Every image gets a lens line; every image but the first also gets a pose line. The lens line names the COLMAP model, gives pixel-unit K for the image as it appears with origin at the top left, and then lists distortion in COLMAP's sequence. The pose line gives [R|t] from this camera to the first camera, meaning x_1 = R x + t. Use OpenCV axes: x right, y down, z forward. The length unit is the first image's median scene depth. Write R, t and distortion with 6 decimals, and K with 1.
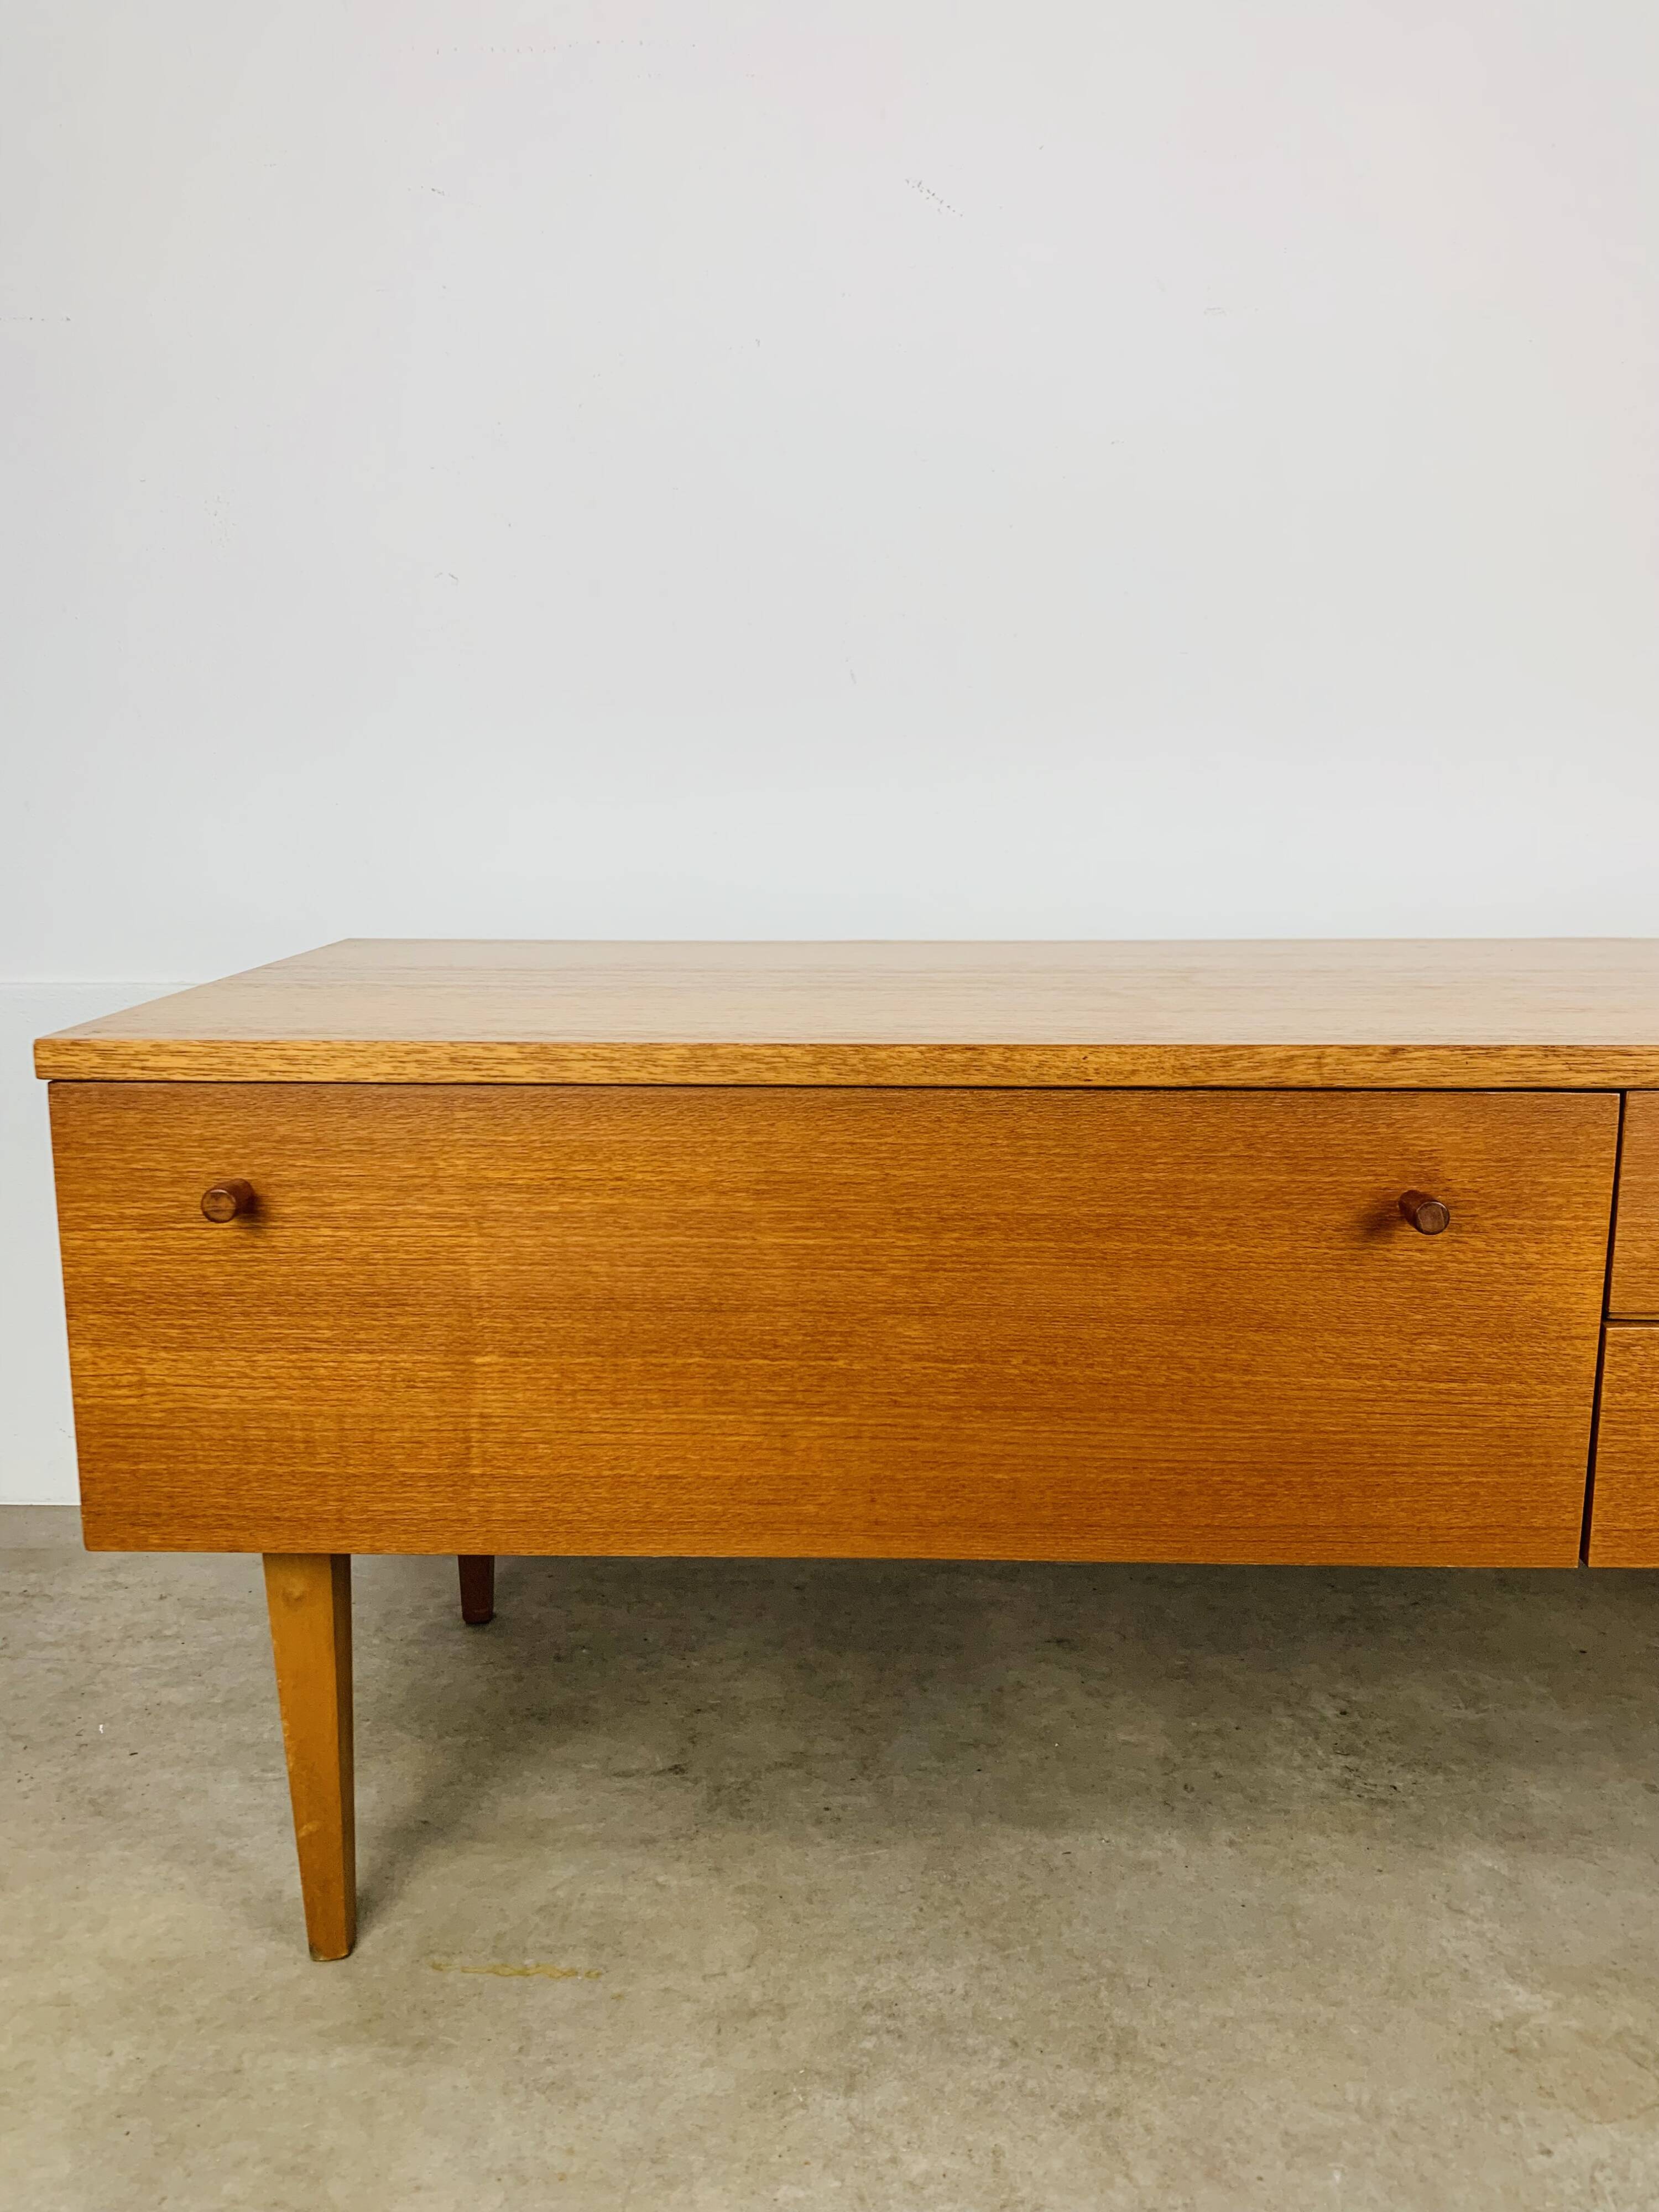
lens RADIAL K [[1687.7, 0, 835.8], [0, 1687.7, 1093.2], [0, 0, 1]] dist [0.016172, -0.011066]
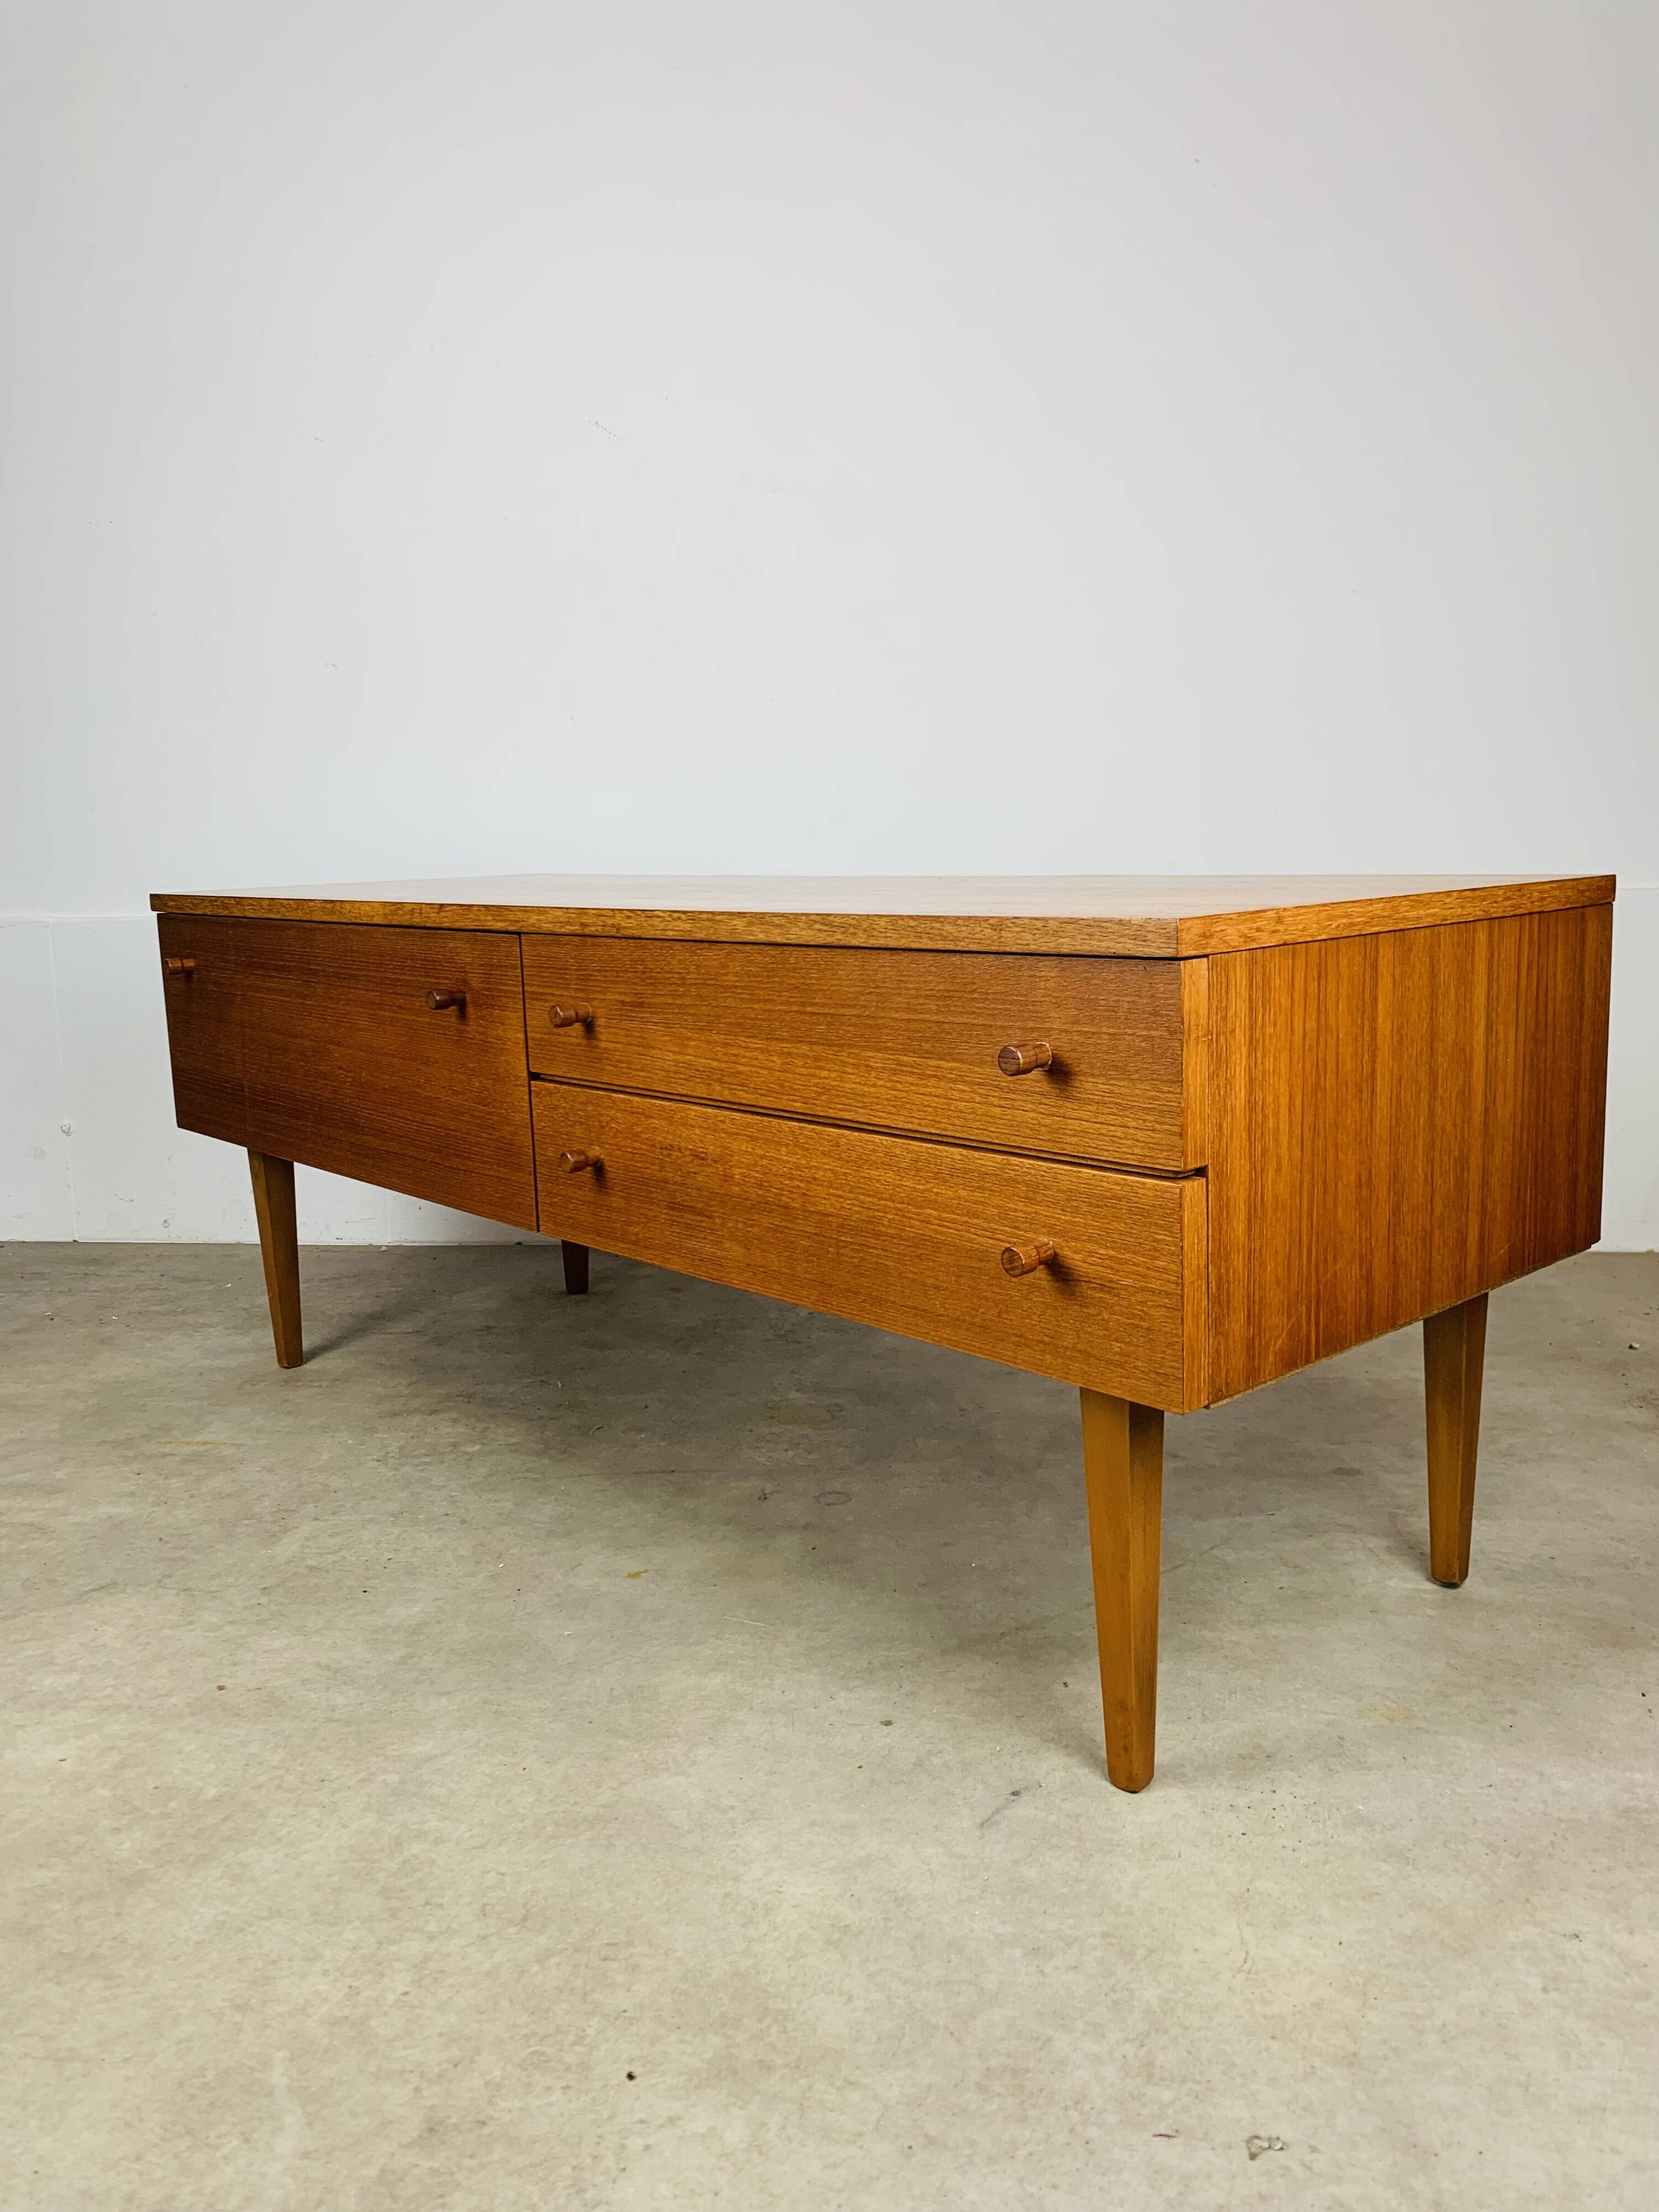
lens RADIAL K [[1687.7, 0, 843.8], [0, 1687.7, 1116.5], [0, 0, 1]] dist [0.016172, -0.011066]
pose [[0.995343, -0.007710, -0.096084, 0.719946], [0.007199, 0.999958, -0.005667, 0.252804], [0.096123, 0.004949, 0.995357, -1.000896]]
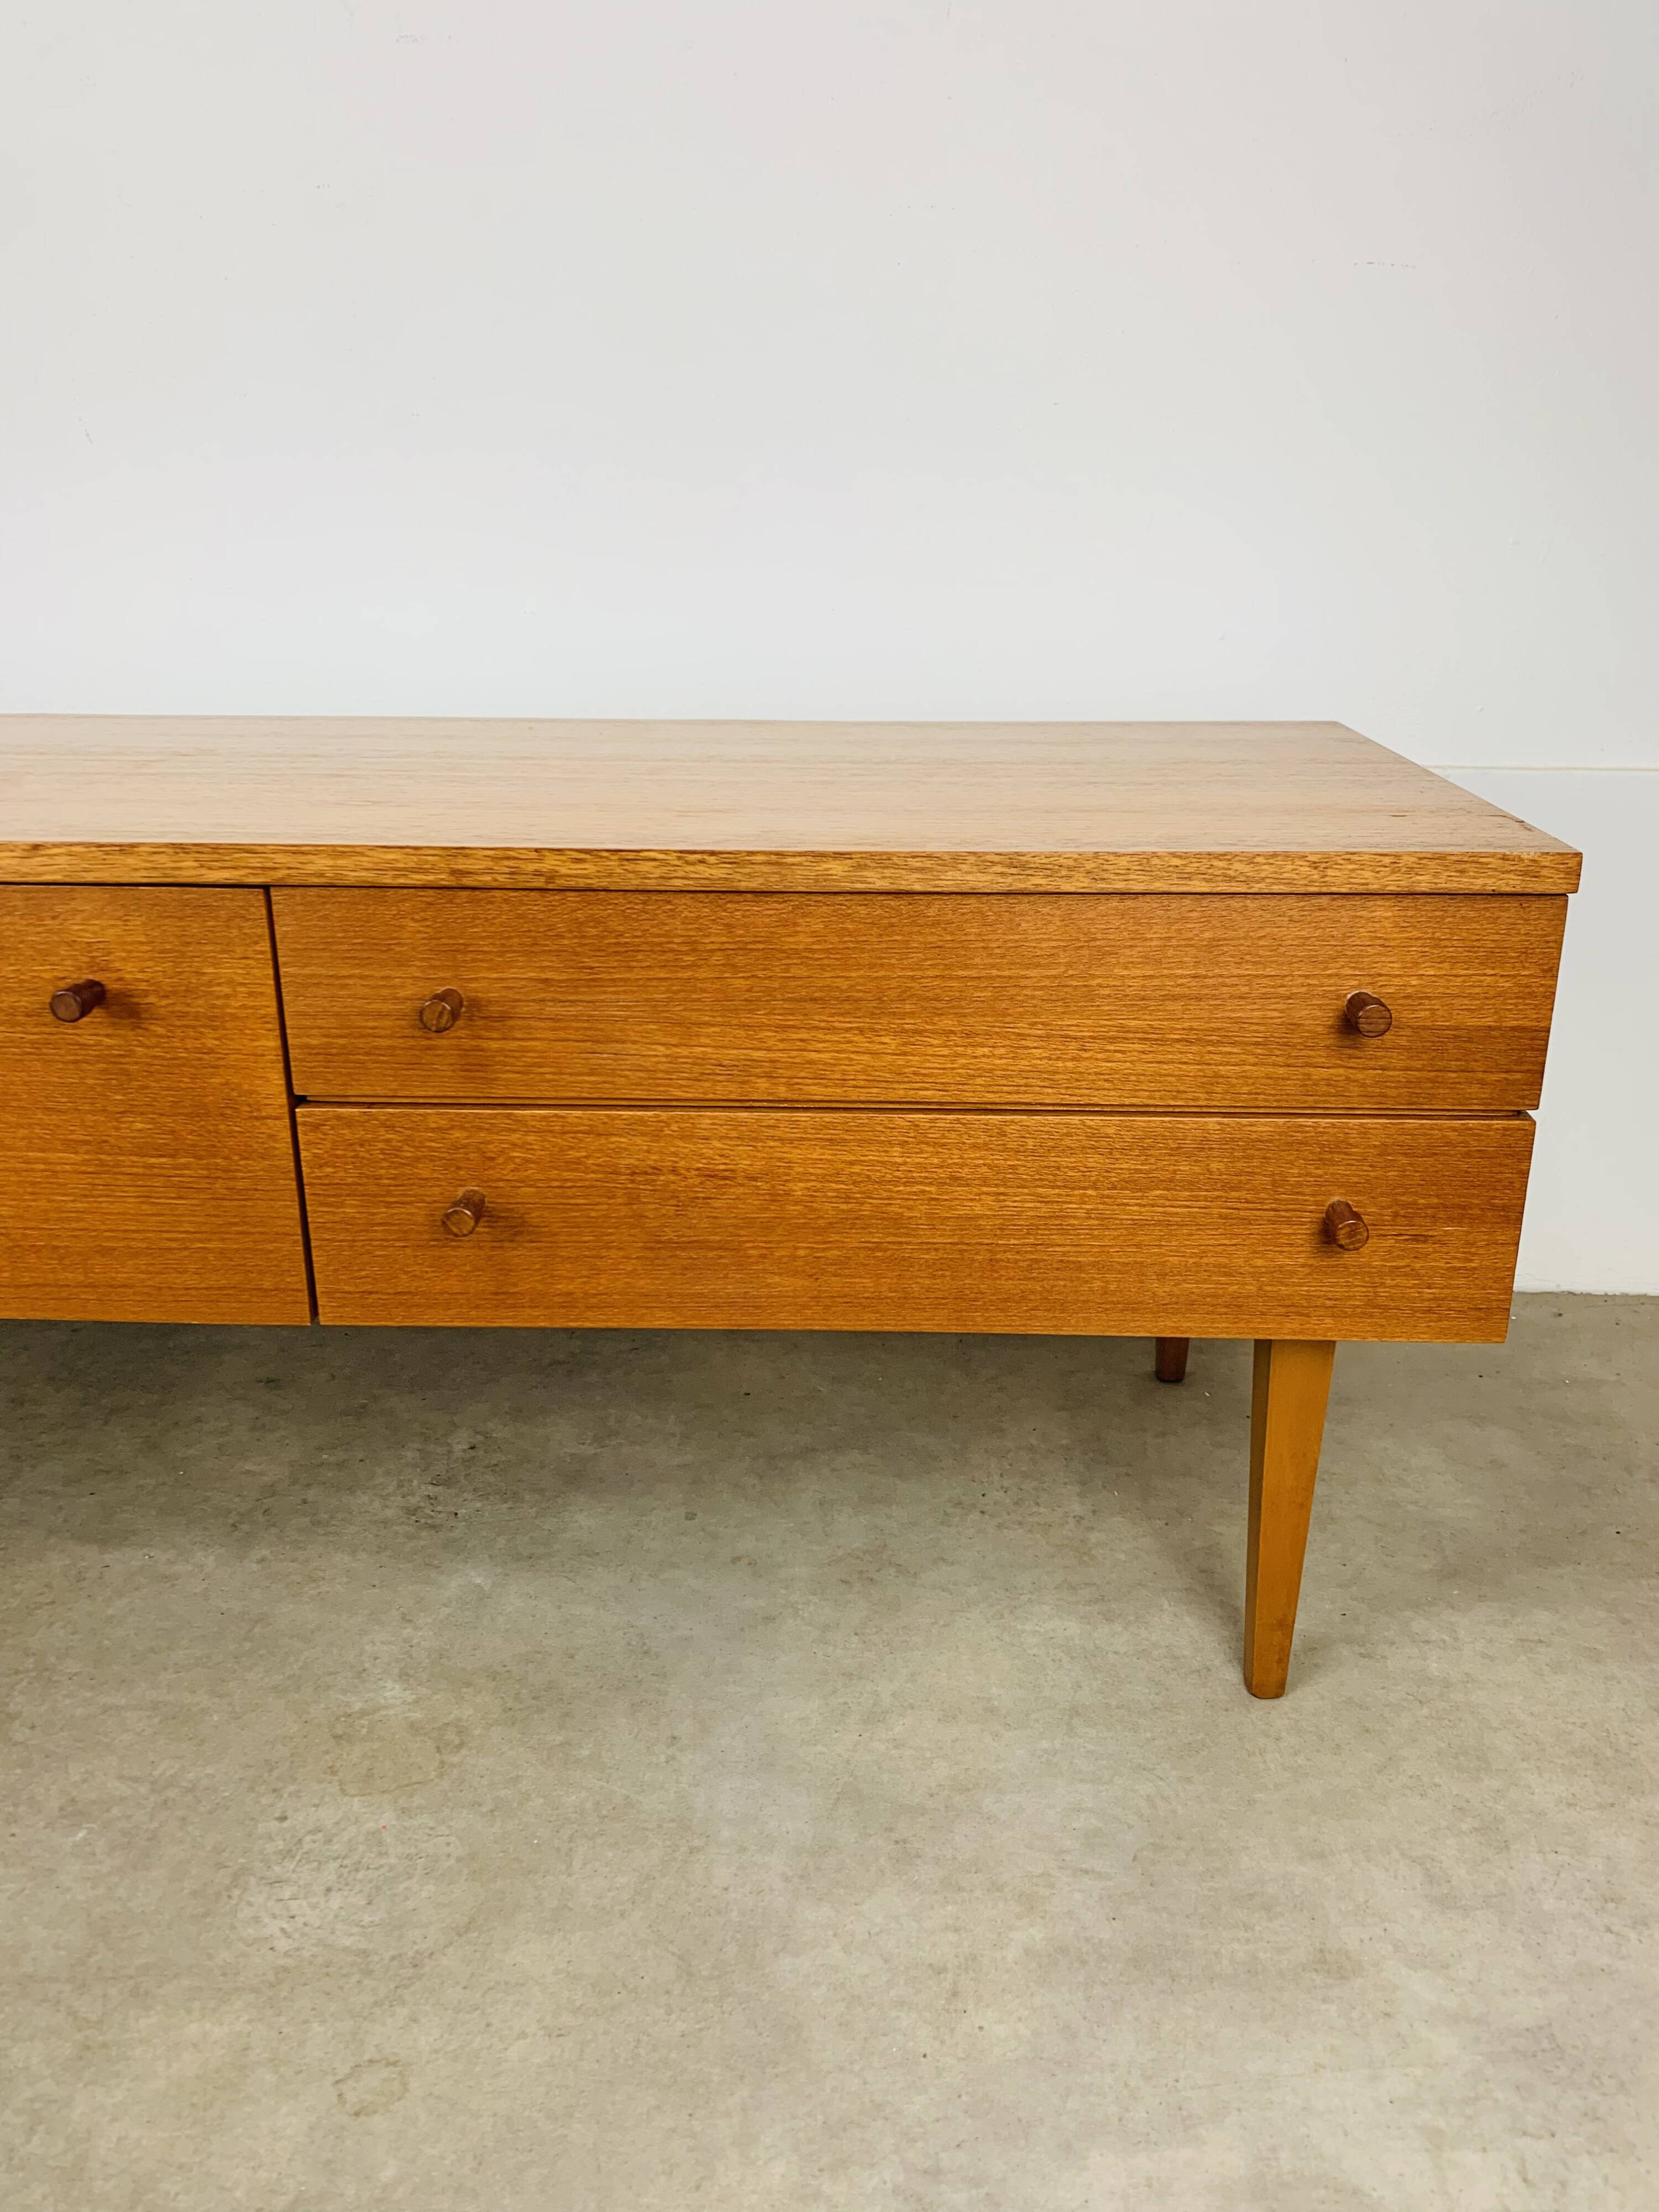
lens RADIAL K [[1687.7, 0, 839.7], [0, 1687.7, 1092.2], [0, 0, 1]] dist [0.016172, -0.011066]
pose [[0.999633, 0.009391, -0.025408, 0.808427], [-0.005499, 0.988805, 0.149115, -0.032417], [0.026524, -0.148921, 0.988493, -0.045648]]
